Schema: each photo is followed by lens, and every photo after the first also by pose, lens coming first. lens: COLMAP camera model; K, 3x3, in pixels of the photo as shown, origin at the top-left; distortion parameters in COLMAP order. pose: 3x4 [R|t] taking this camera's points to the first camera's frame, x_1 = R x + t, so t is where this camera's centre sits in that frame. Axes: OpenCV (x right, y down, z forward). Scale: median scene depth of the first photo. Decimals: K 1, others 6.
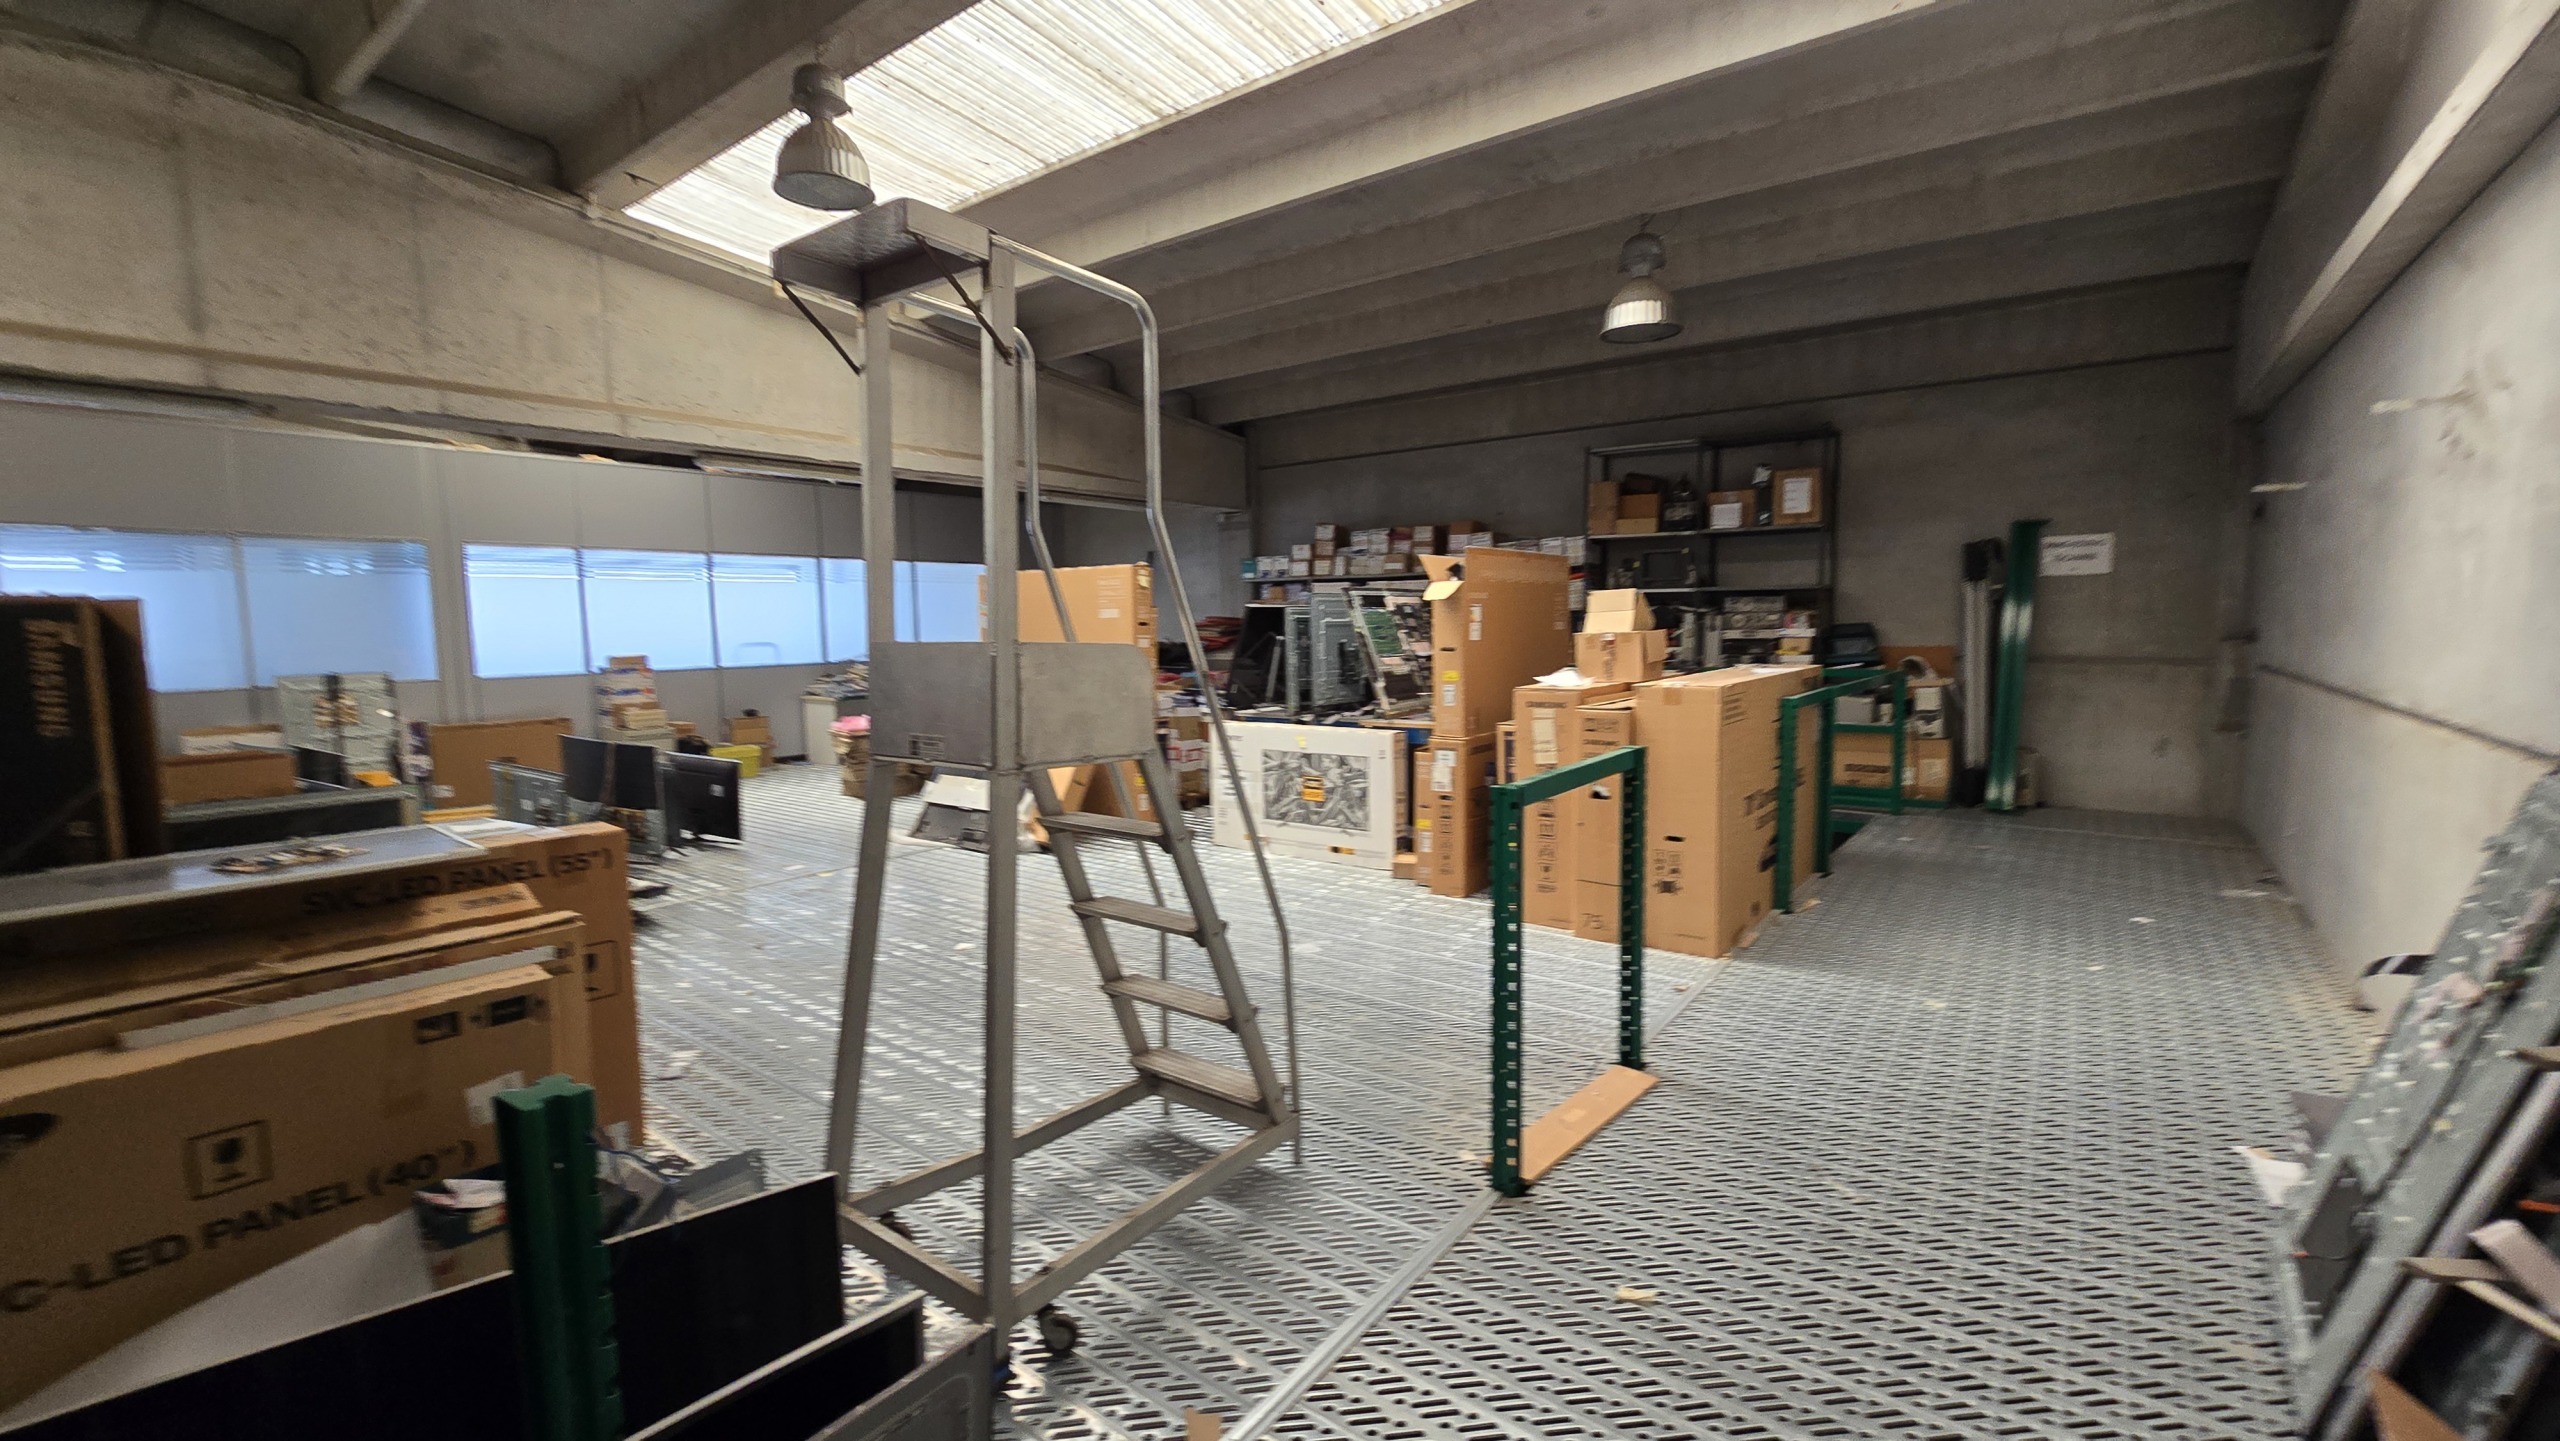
lens RADIAL K [[1055.2, 0, 1280.0], [0, 1055.2, 720.5], [0, 0, 1]] dist [-0.002061, 0.000201]
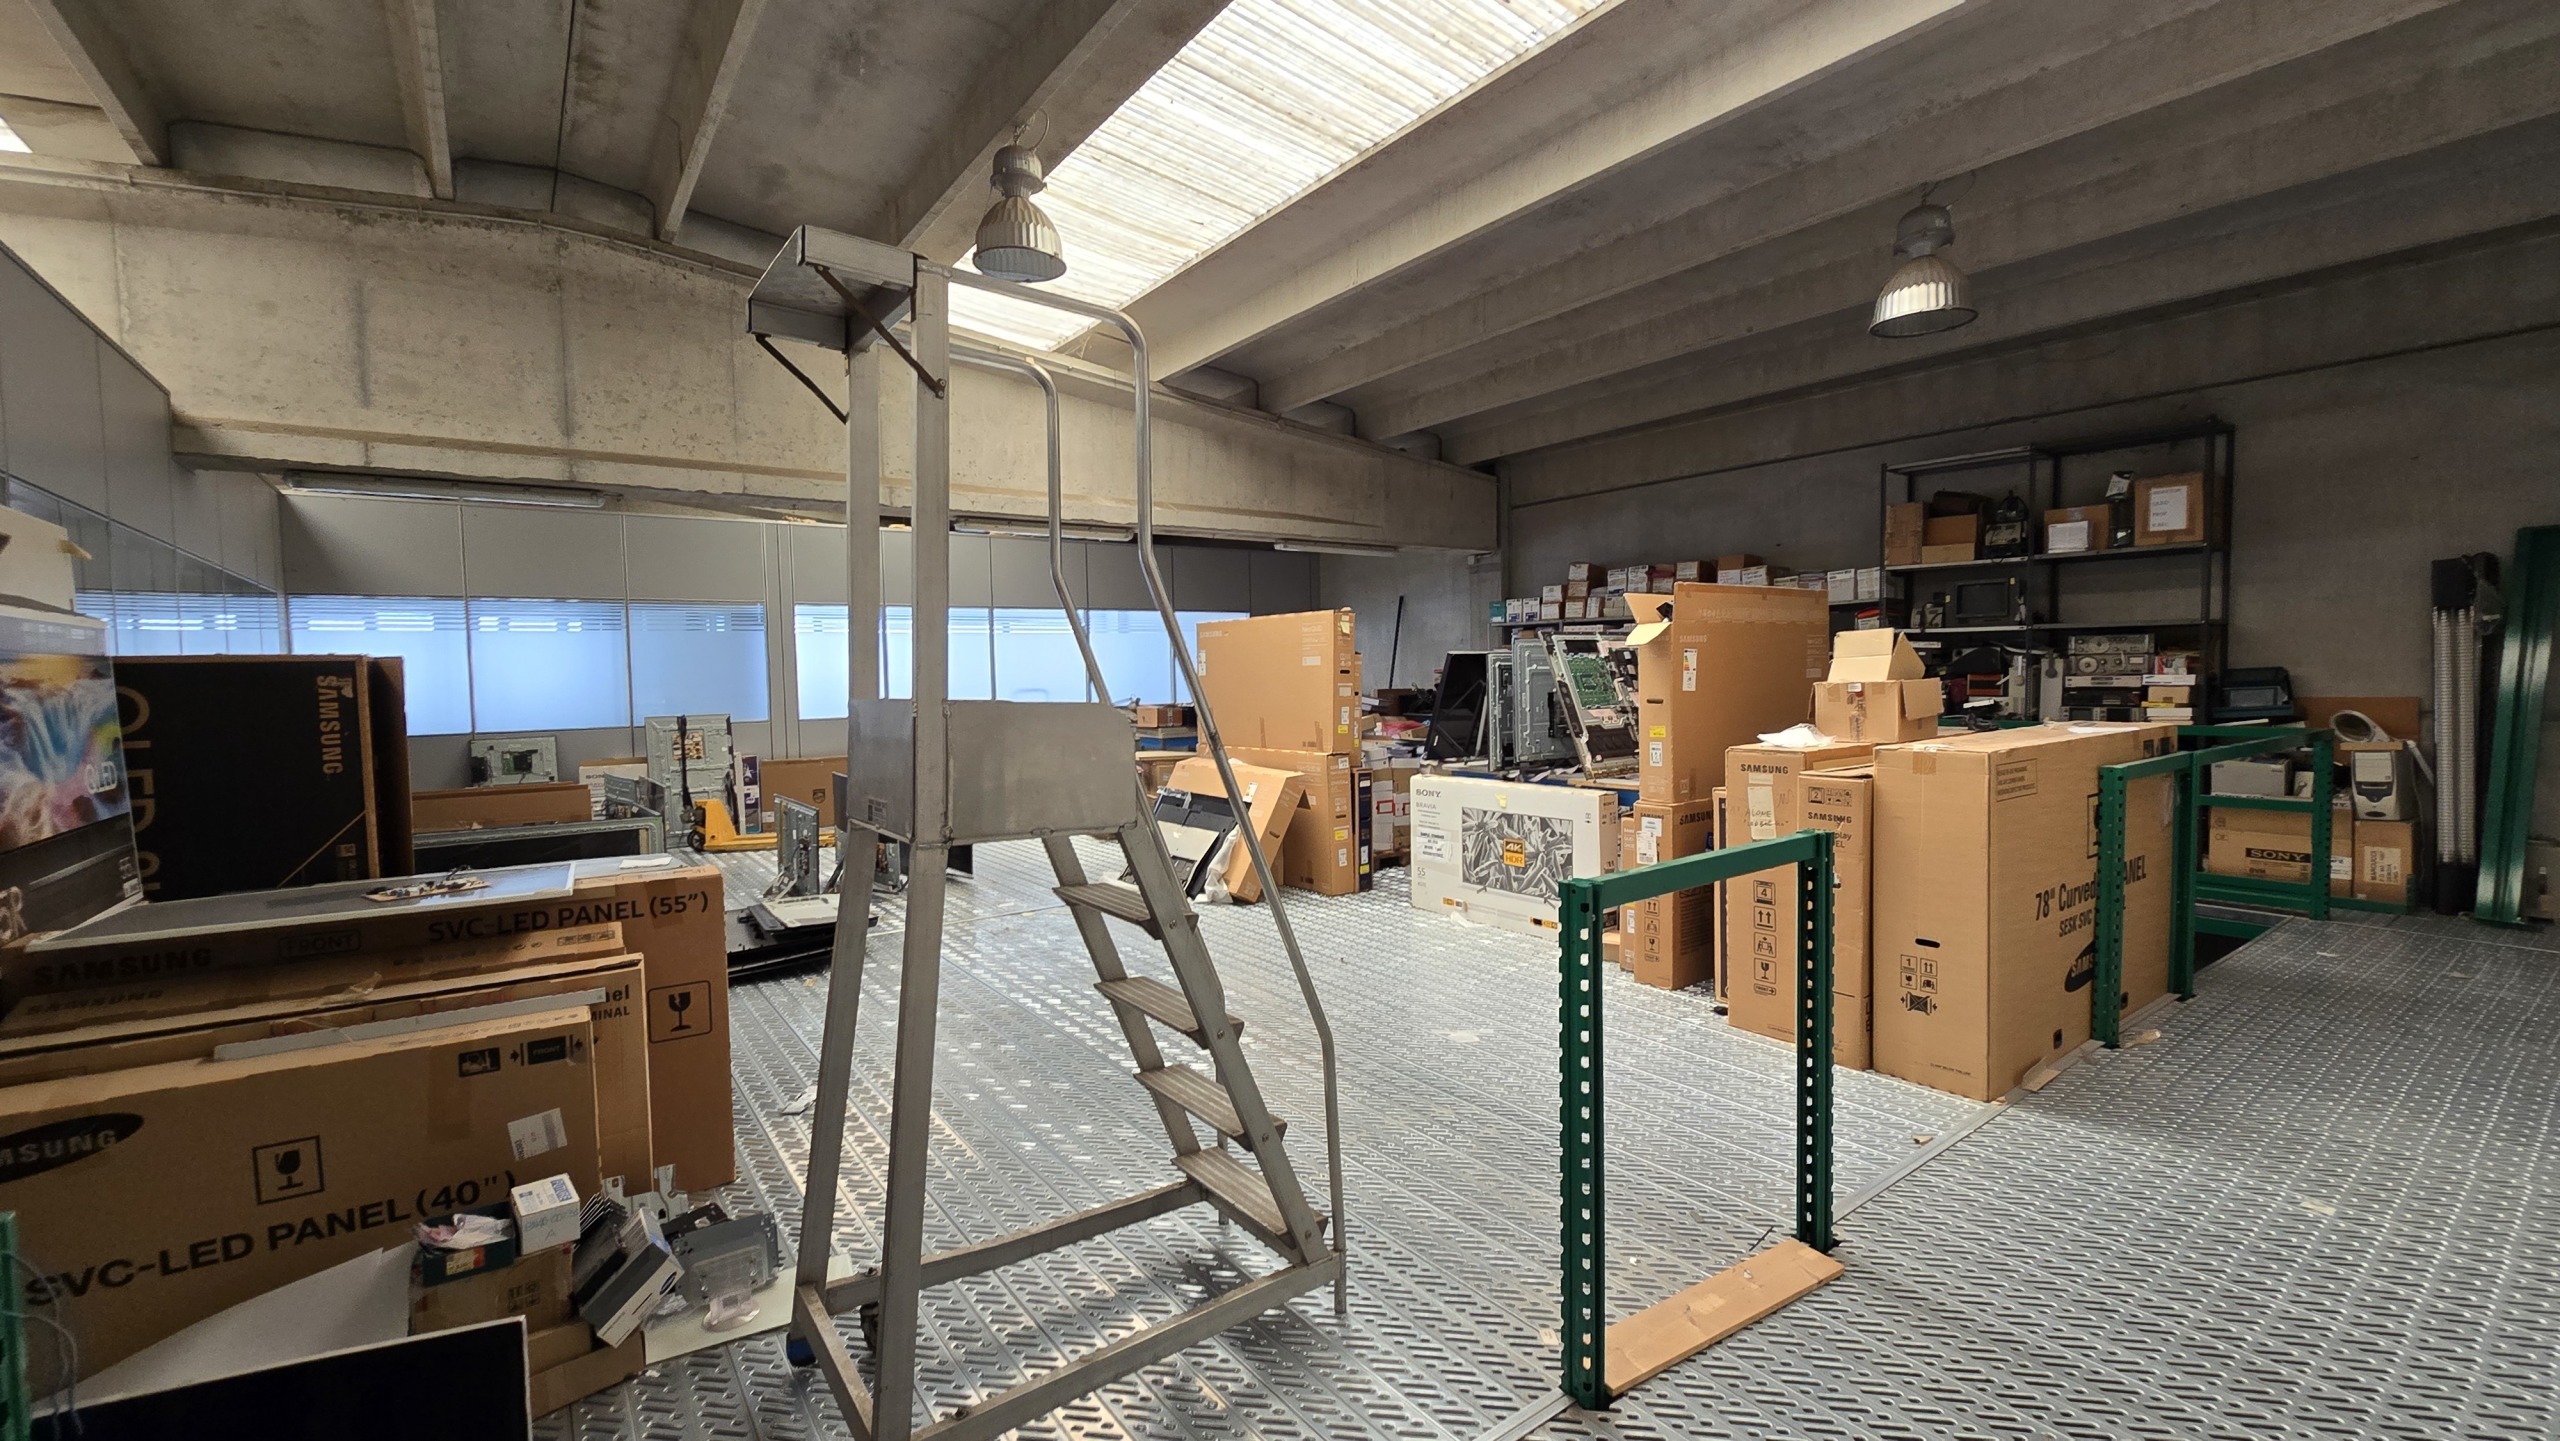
lens RADIAL K [[1046.3, 0, 1276.3], [0, 1046.3, 725.5], [0, 0, 1]] dist [-0.004224, 0.000188]
pose [[0.958094, 0.011292, -0.286230, 0.101423], [-0.021771, 0.999203, -0.033455, -0.011024], [0.285624, 0.038284, 0.957577, 0.081408]]
